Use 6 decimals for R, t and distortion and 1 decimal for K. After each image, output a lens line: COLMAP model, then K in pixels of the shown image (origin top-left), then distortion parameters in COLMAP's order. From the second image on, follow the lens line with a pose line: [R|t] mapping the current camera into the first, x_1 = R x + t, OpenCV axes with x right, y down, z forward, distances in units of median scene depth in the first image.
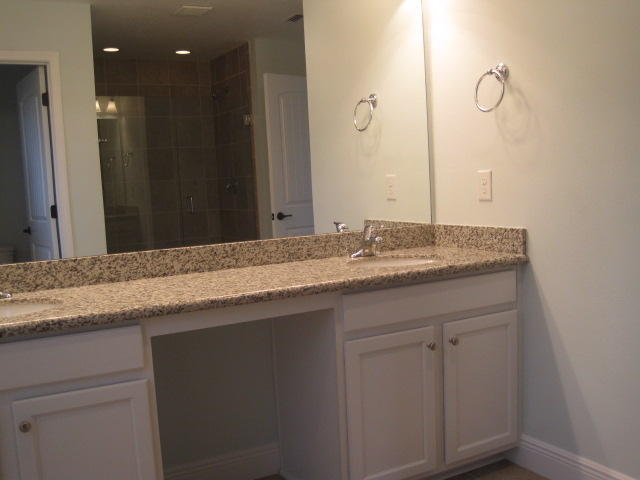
lens RADIAL K [[661.4, 0, 321.5], [0, 661.4, 238.9], [0, 0, 1]] dist [-0.118001, 0.000000]
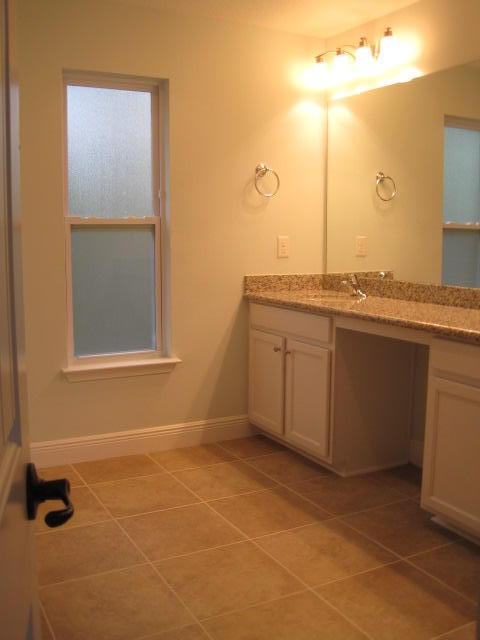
lens RADIAL K [[661.4, 0, 241.8], [0, 661.4, 320.6], [0, 0, 1]] dist [-0.118001, 0.000000]
pose [[0.007837, 0.177221, -0.984140, 1.147462], [-0.098146, 0.979554, 0.175614, -0.113441], [0.995141, 0.095214, 0.025070, 0.601437]]
